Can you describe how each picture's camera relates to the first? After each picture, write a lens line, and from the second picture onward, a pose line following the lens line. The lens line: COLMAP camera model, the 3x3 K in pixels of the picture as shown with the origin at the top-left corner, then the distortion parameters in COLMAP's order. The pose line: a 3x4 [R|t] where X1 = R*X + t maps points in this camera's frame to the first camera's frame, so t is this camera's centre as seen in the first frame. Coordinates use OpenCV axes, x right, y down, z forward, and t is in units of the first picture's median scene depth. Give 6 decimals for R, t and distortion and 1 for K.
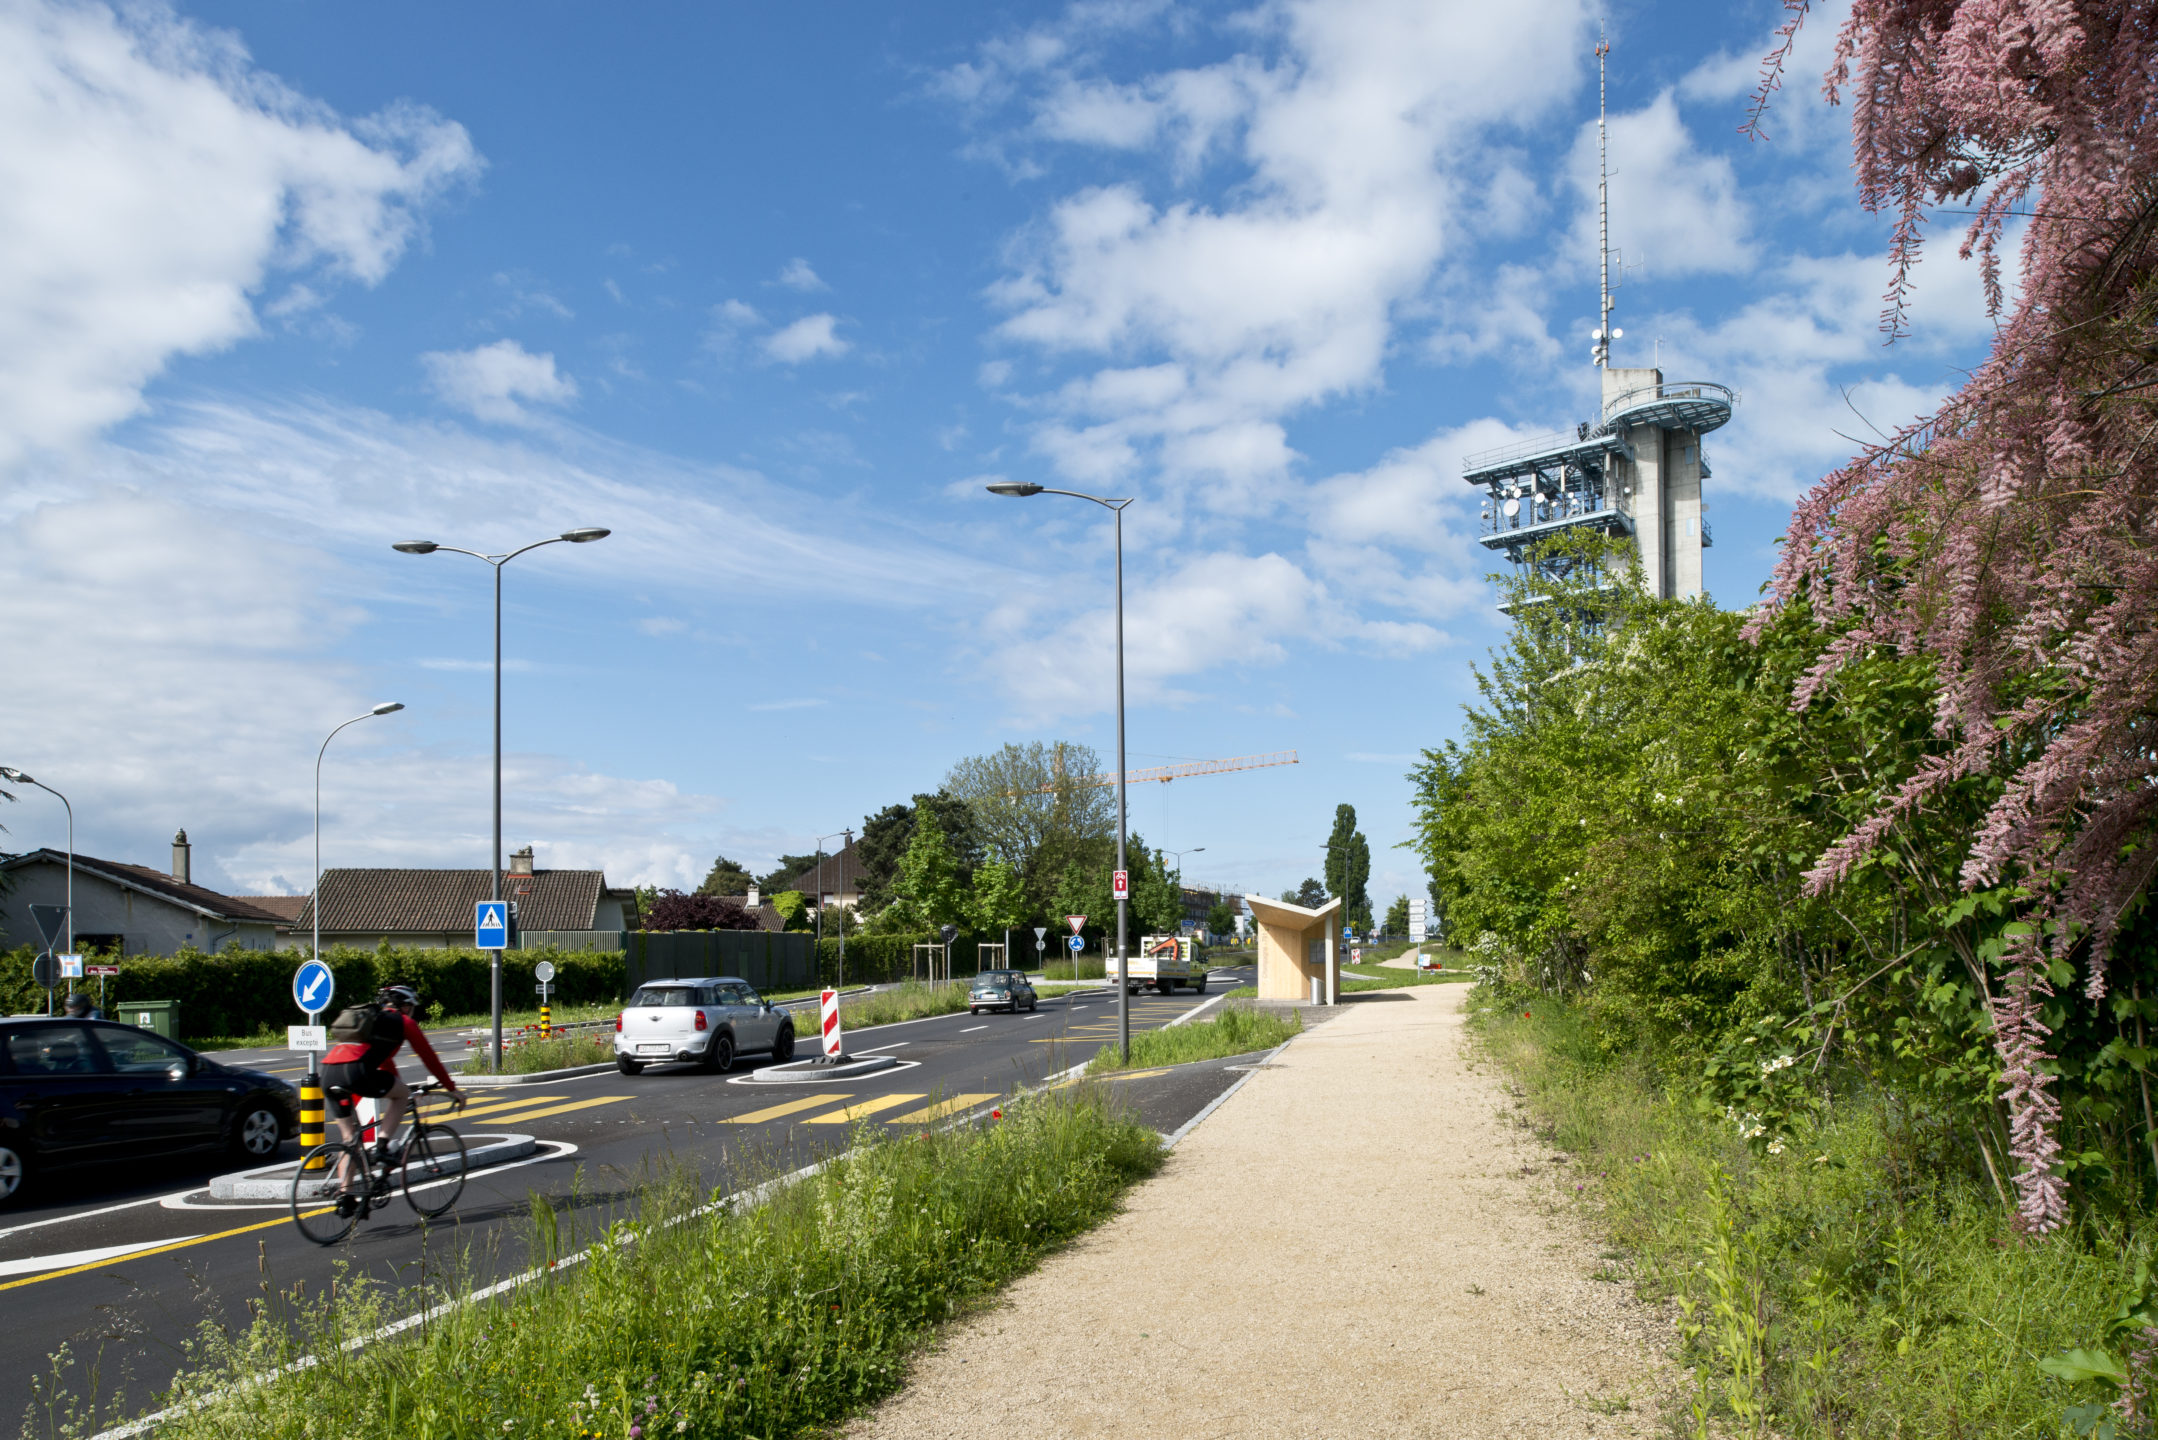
lens RADIAL K [[1459.6, 0, 1091.5], [0, 1459.6, 903.2], [0, 0, 1]] dist [-0.002831, -0.010059]
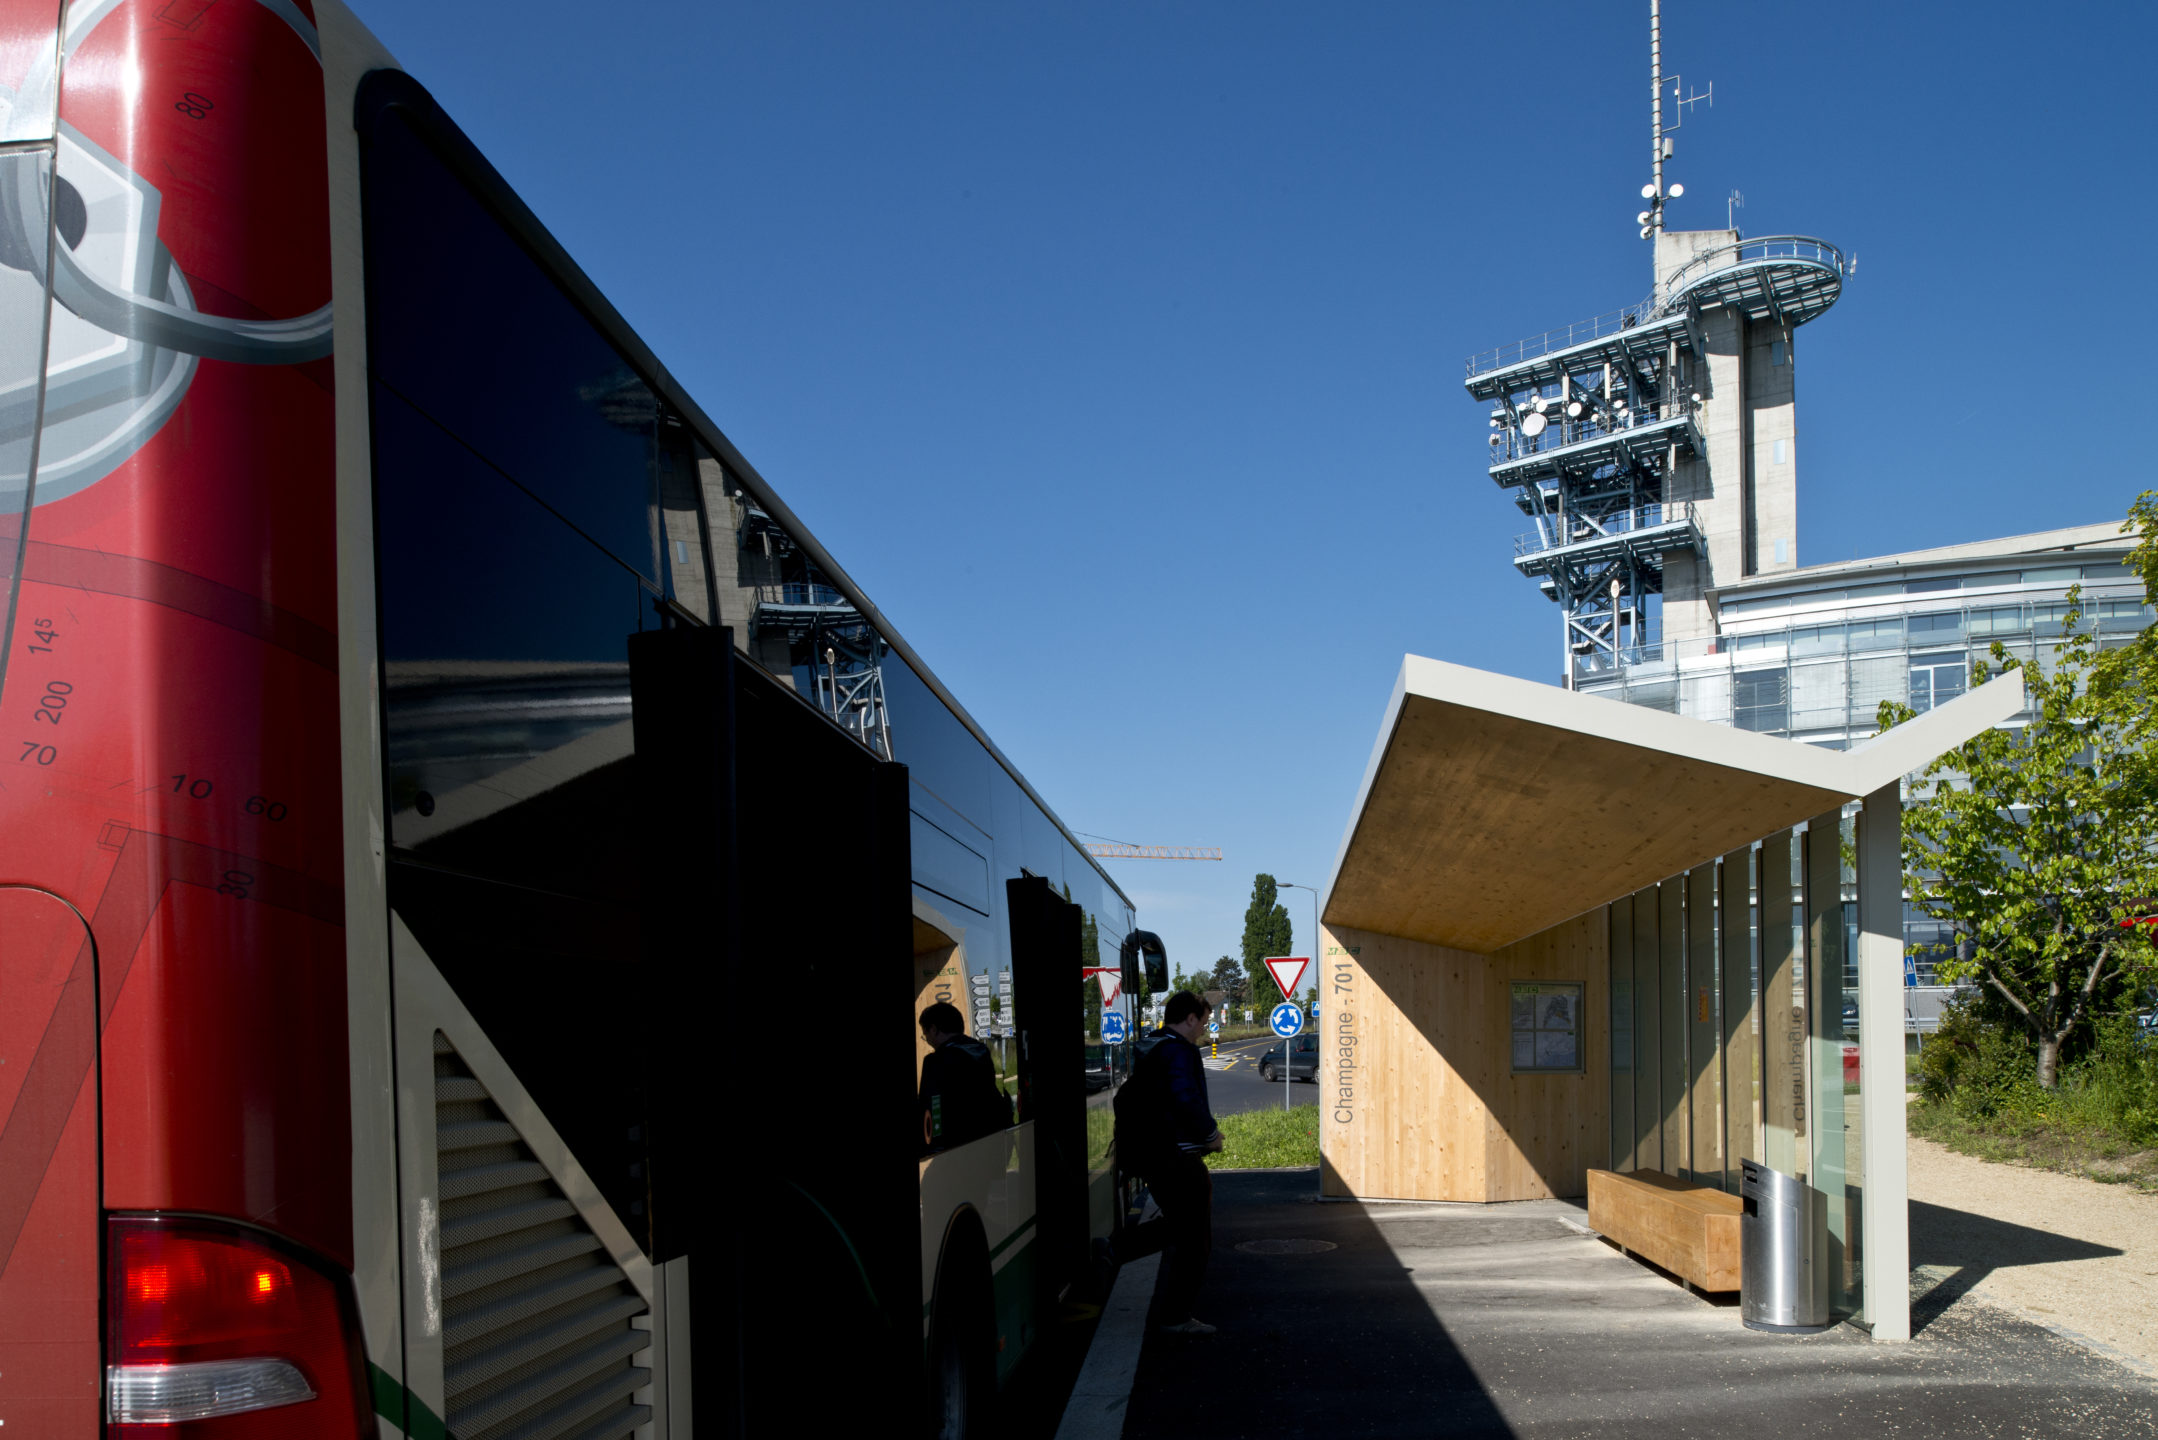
lens RADIAL K [[1459.6, 0, 1102.0], [0, 1459.6, 1022.1], [0, 0, 1]] dist [-0.002831, -0.010059]
pose [[0.997383, -0.000231, 0.072305, 0.021284], [-0.001410, 0.999742, 0.022650, 0.010491], [-0.072291, -0.022692, 0.997125, 0.293695]]
